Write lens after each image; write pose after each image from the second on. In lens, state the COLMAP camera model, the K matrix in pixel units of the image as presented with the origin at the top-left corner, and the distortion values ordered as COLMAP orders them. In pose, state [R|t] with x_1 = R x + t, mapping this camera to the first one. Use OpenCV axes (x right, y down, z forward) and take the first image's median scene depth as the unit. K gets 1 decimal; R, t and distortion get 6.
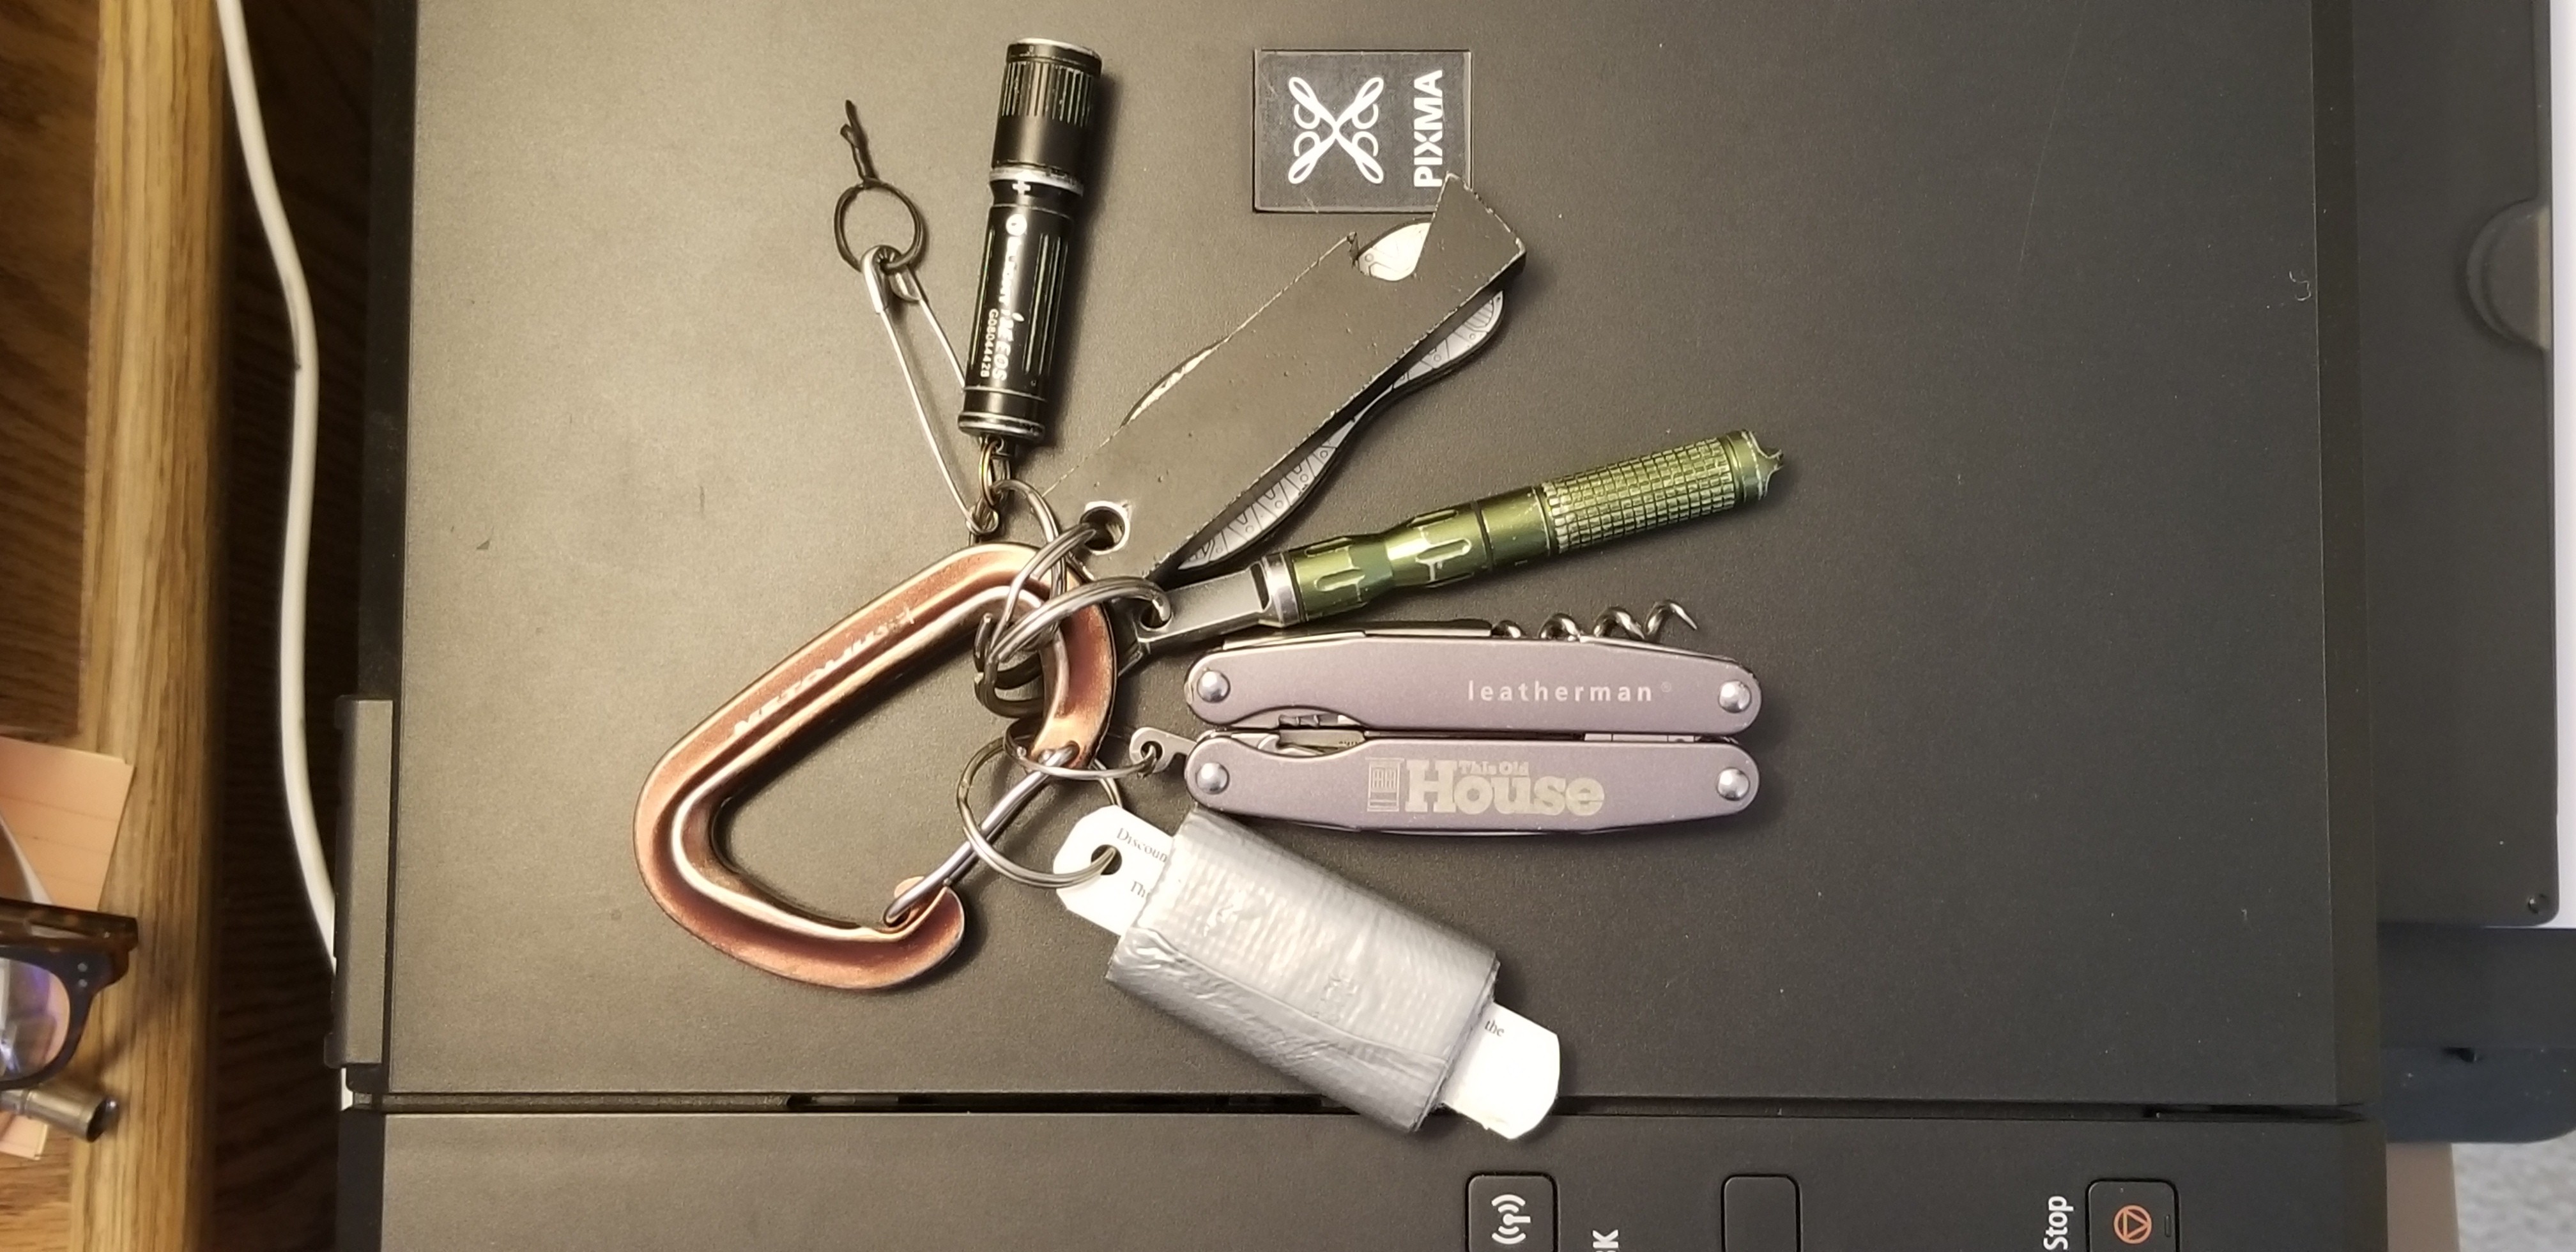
lens RADIAL K [[3775.2, 0, 1288.0], [0, 3775.2, 626.0], [0, 0, 1]] dist [0.203111, -1.054046]
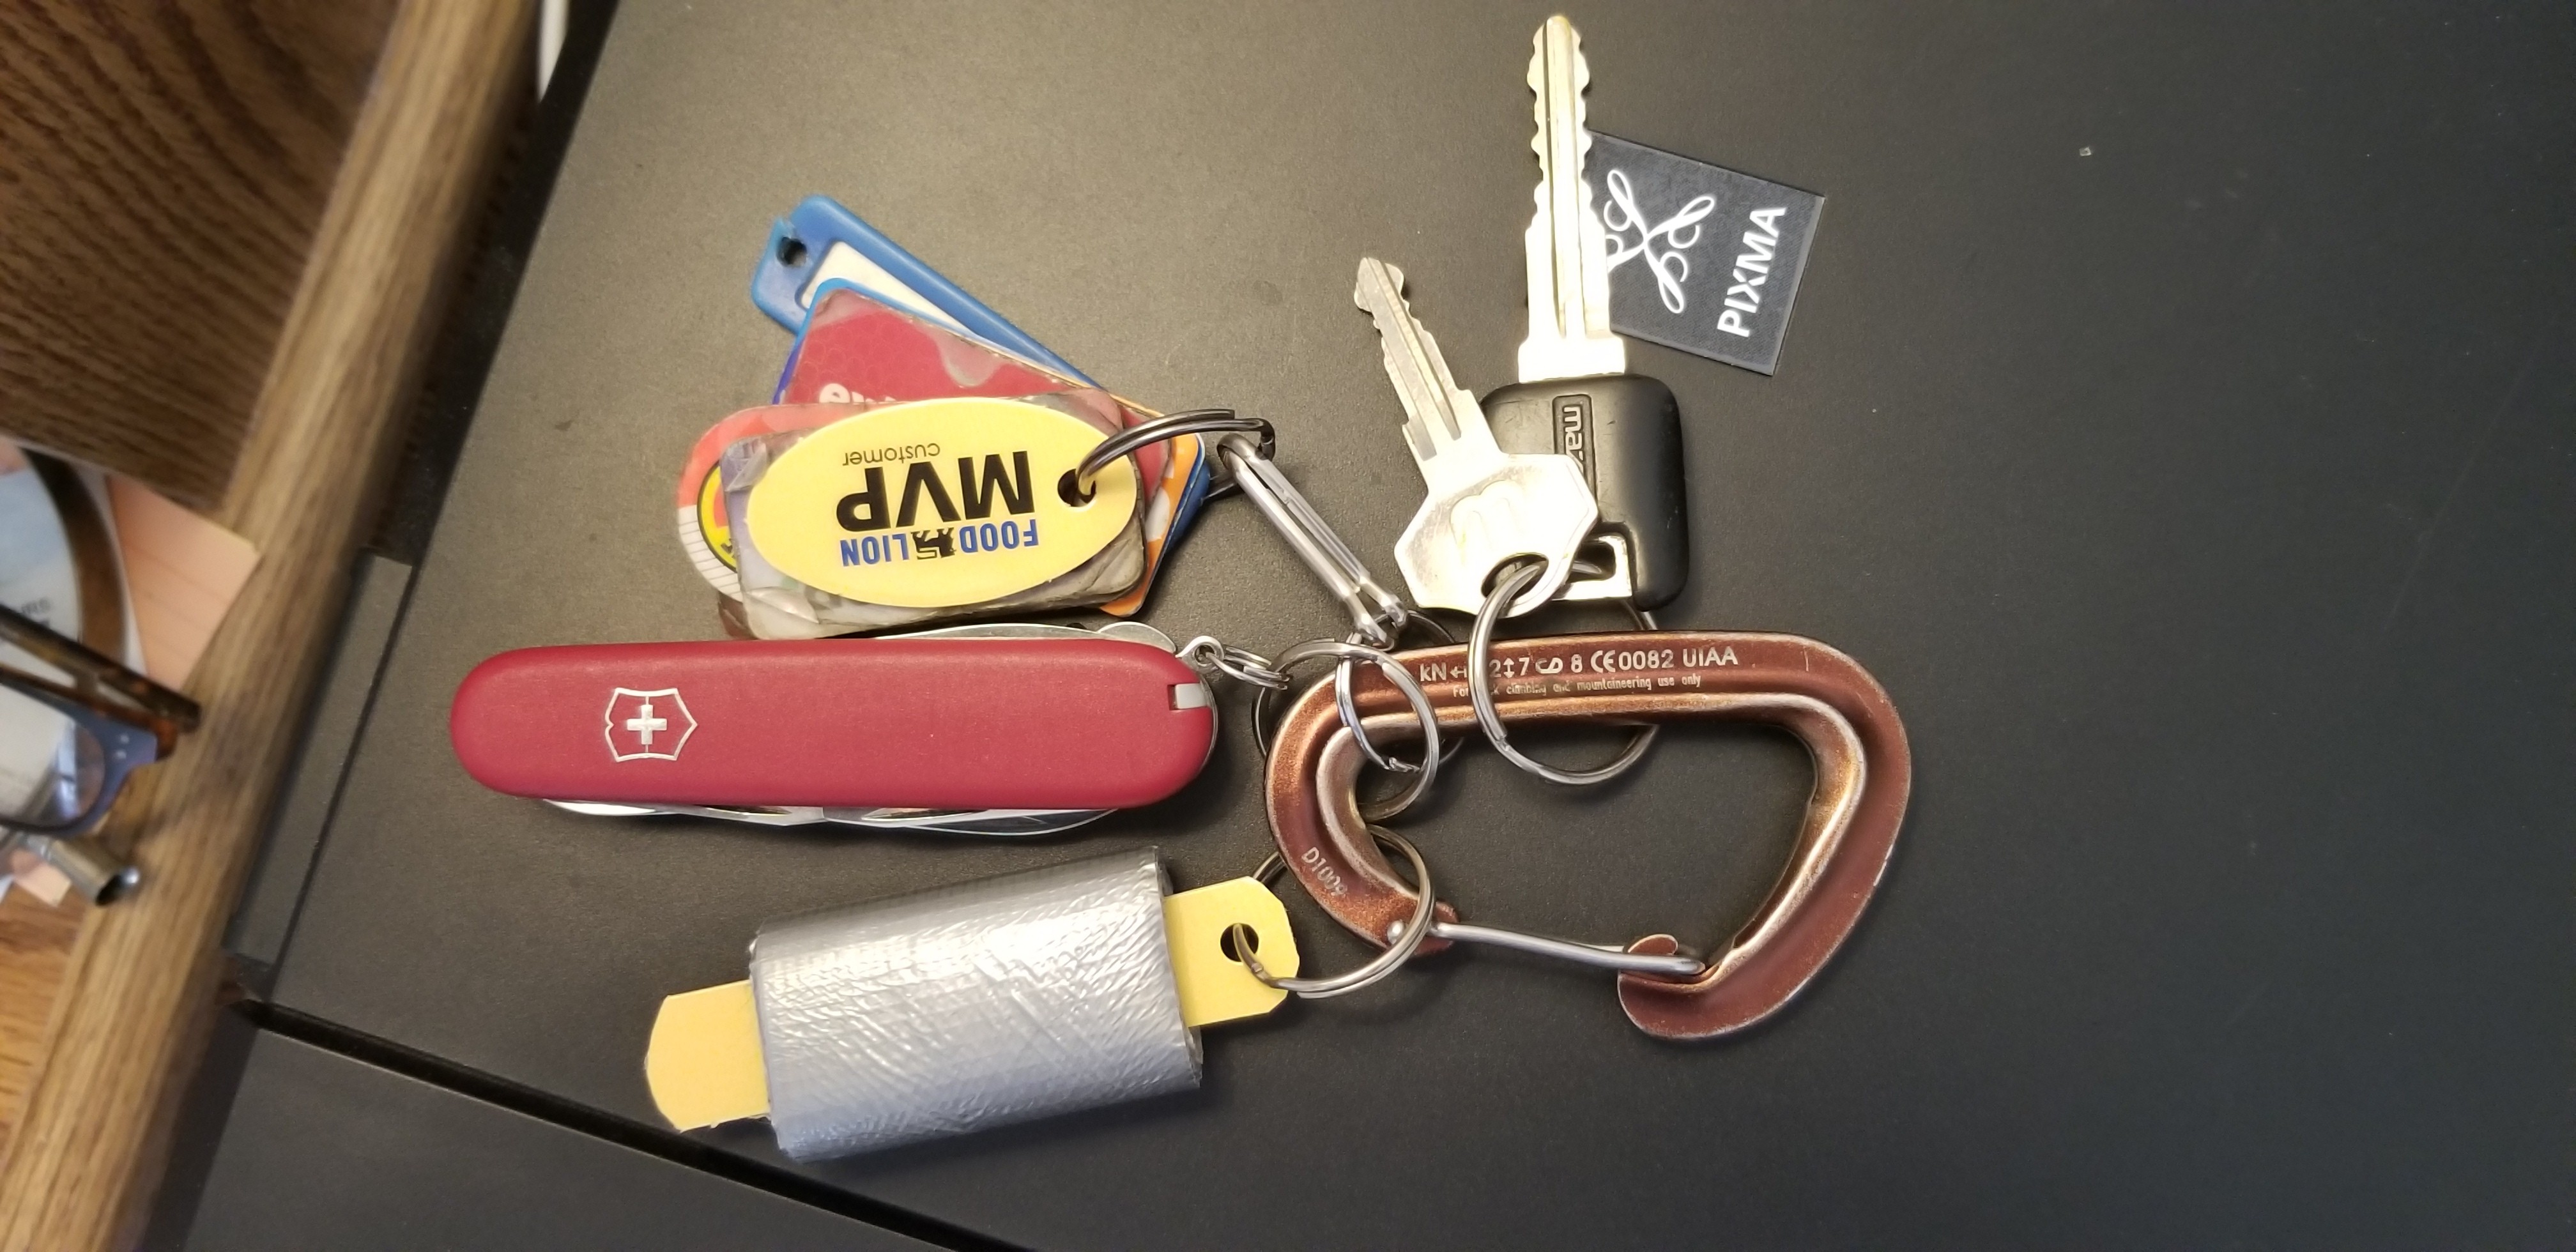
lens RADIAL K [[3775.2, 0, 1288.0], [0, 3775.2, 626.0], [0, 0, 1]] dist [0.203111, -1.054046]
pose [[0.957580, 0.285517, -0.039006, -0.006224], [-0.286499, 0.957820, -0.022347, -0.005262], [0.030980, 0.032574, 0.998989, 0.139447]]
